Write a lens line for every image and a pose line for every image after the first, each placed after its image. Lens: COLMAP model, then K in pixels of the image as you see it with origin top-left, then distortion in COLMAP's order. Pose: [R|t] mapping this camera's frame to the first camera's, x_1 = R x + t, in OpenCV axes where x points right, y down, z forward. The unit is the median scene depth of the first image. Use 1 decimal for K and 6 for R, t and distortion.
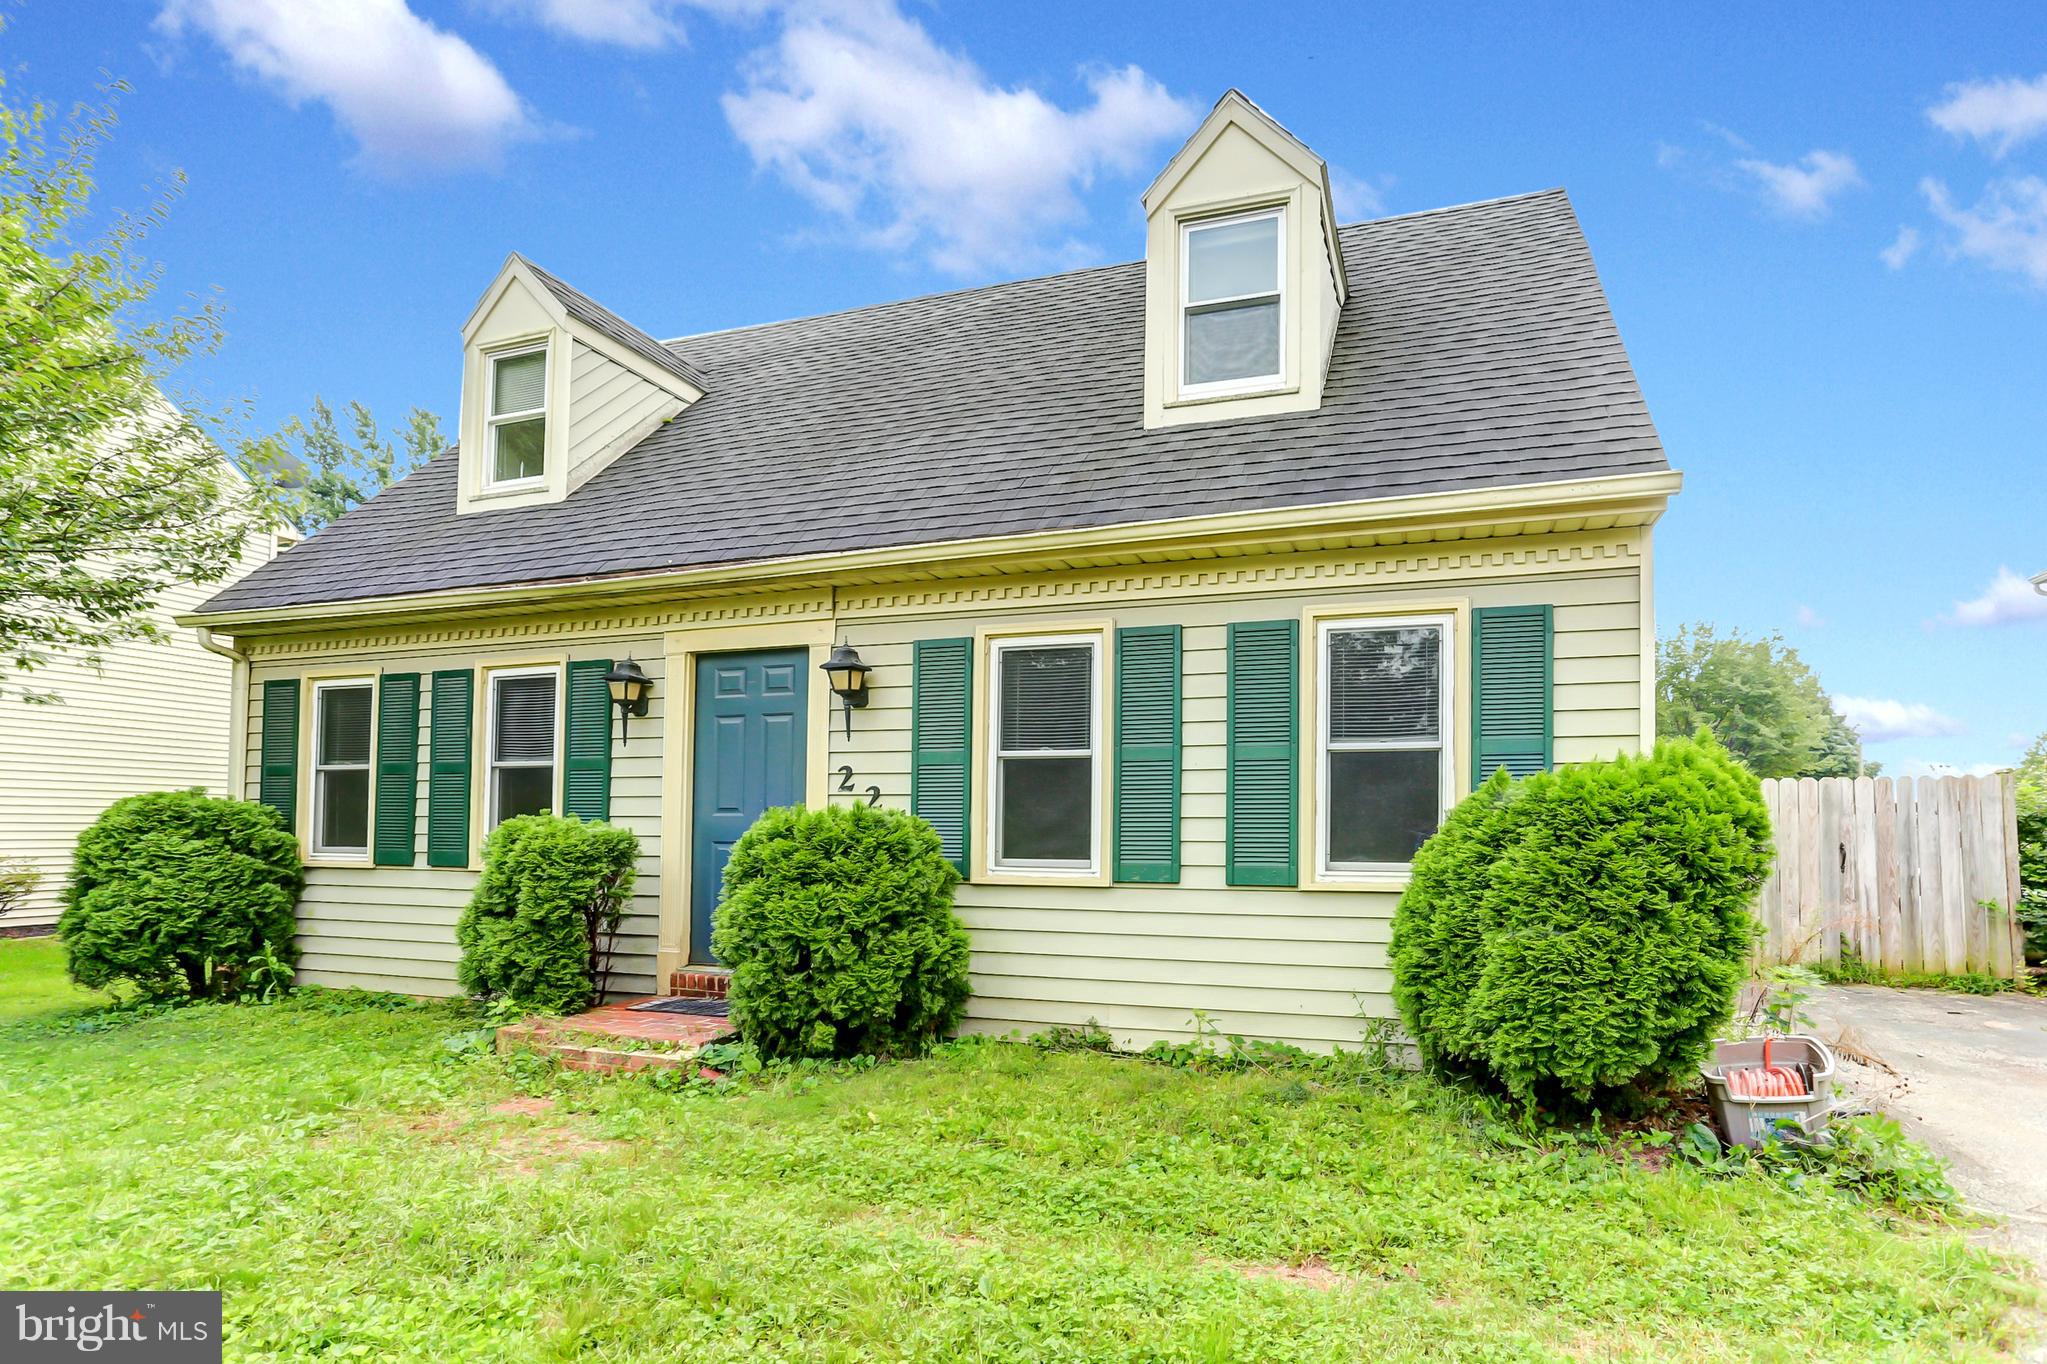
lens RADIAL K [[995.8, 0, 1131.2], [0, 995.8, 811.2], [0, 0, 1]] dist [-0.029855, 0.015227]
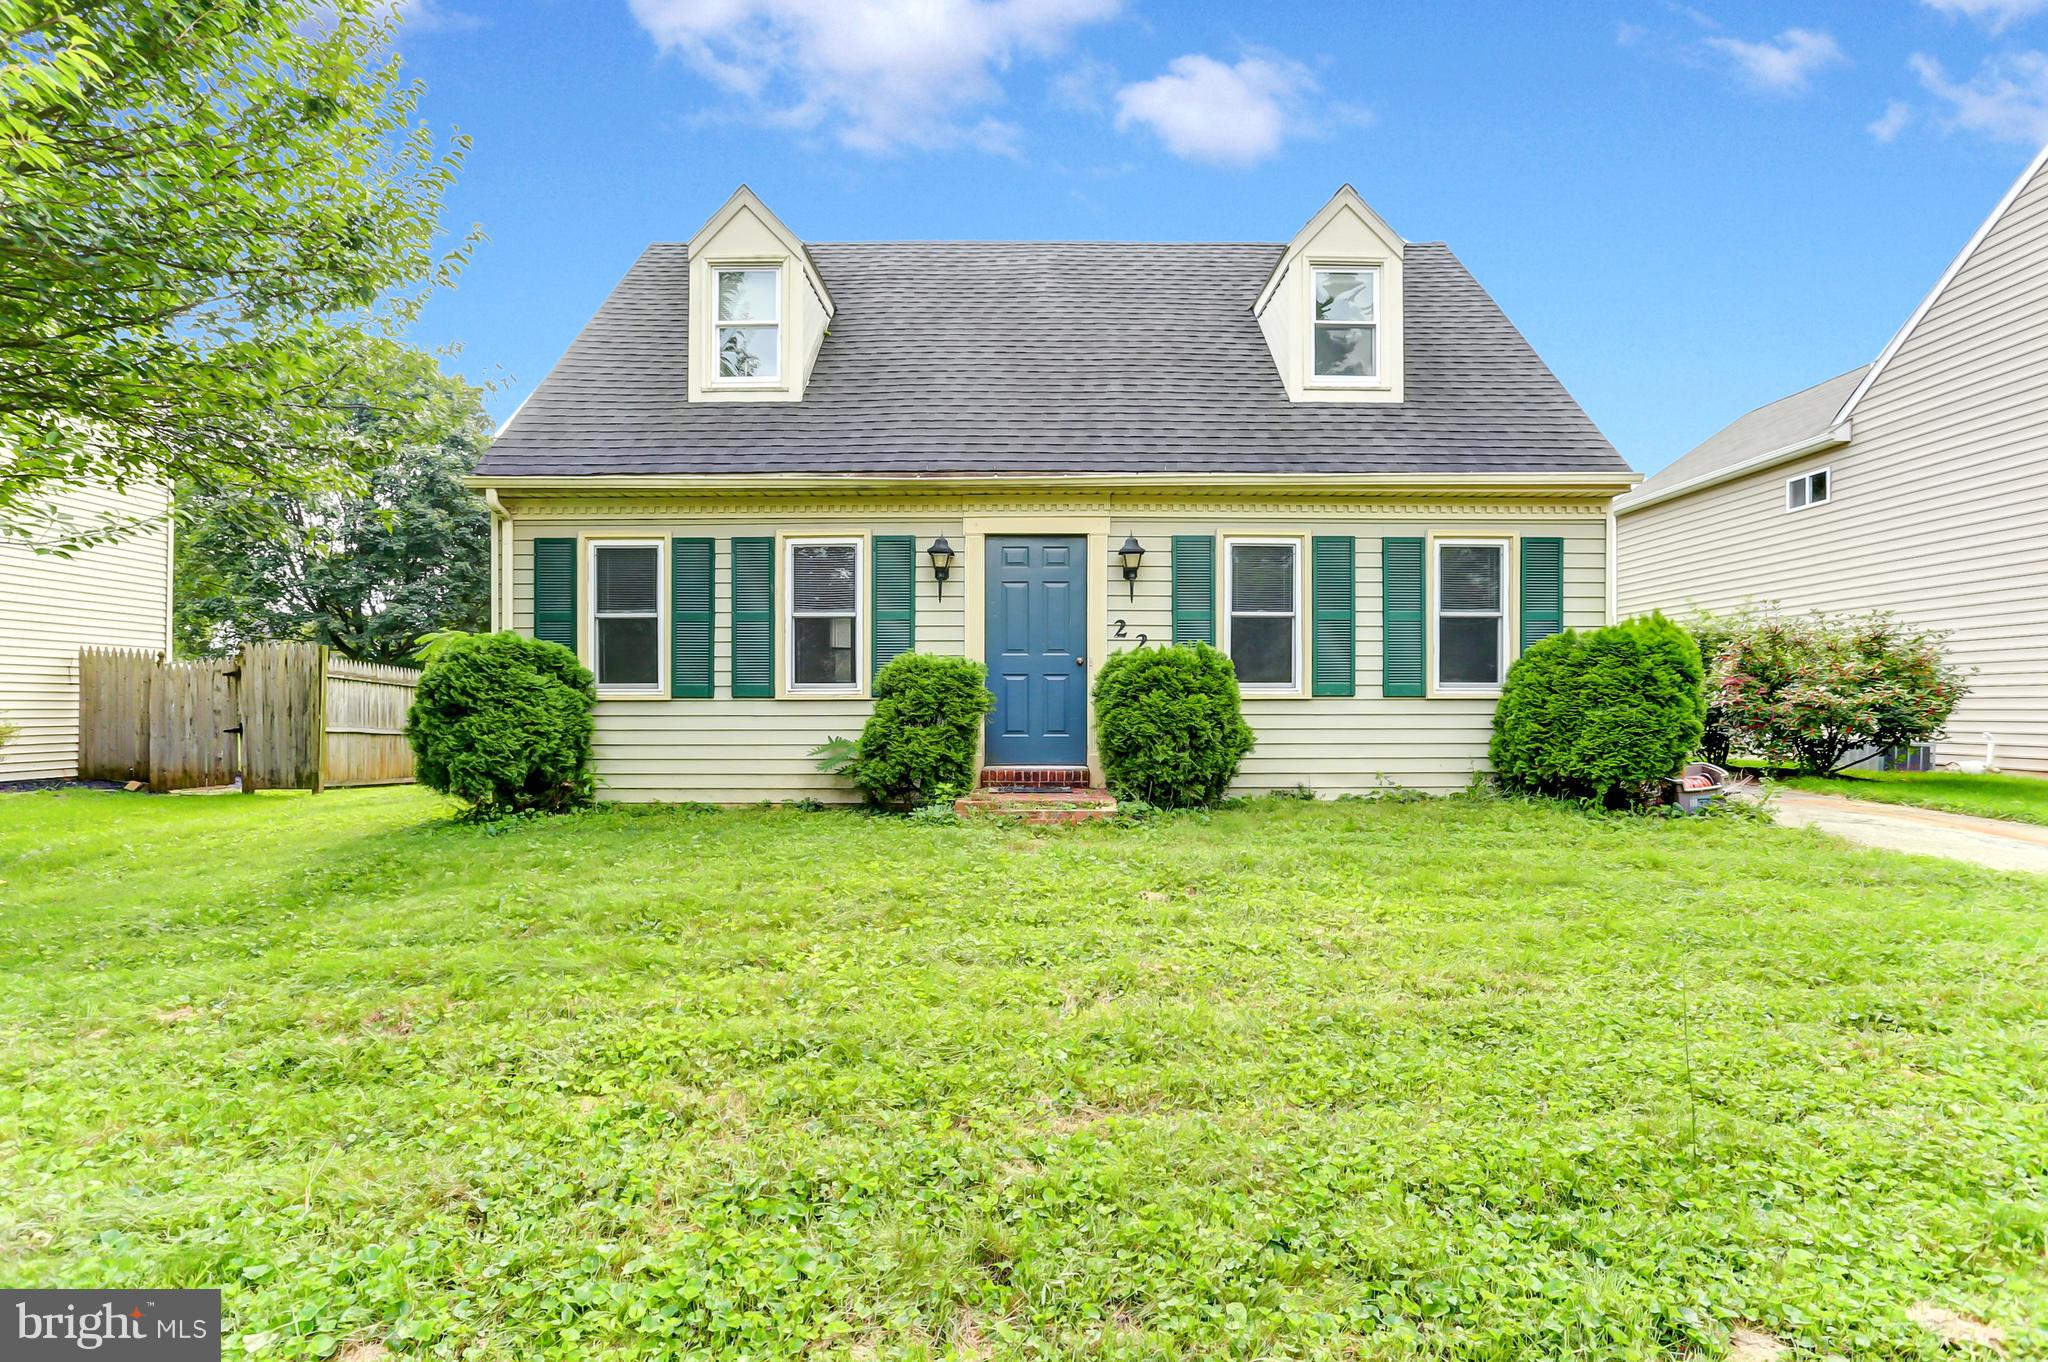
lens RADIAL K [[996.3, 0, 1037.7], [0, 996.3, 715.6], [0, 0, 1]] dist [-0.029855, 0.015227]
pose [[0.950655, -0.009967, 0.310089, -0.868651], [0.000765, 0.999556, 0.029785, 0.050437], [-0.310248, -0.028078, 0.950241, -0.346033]]
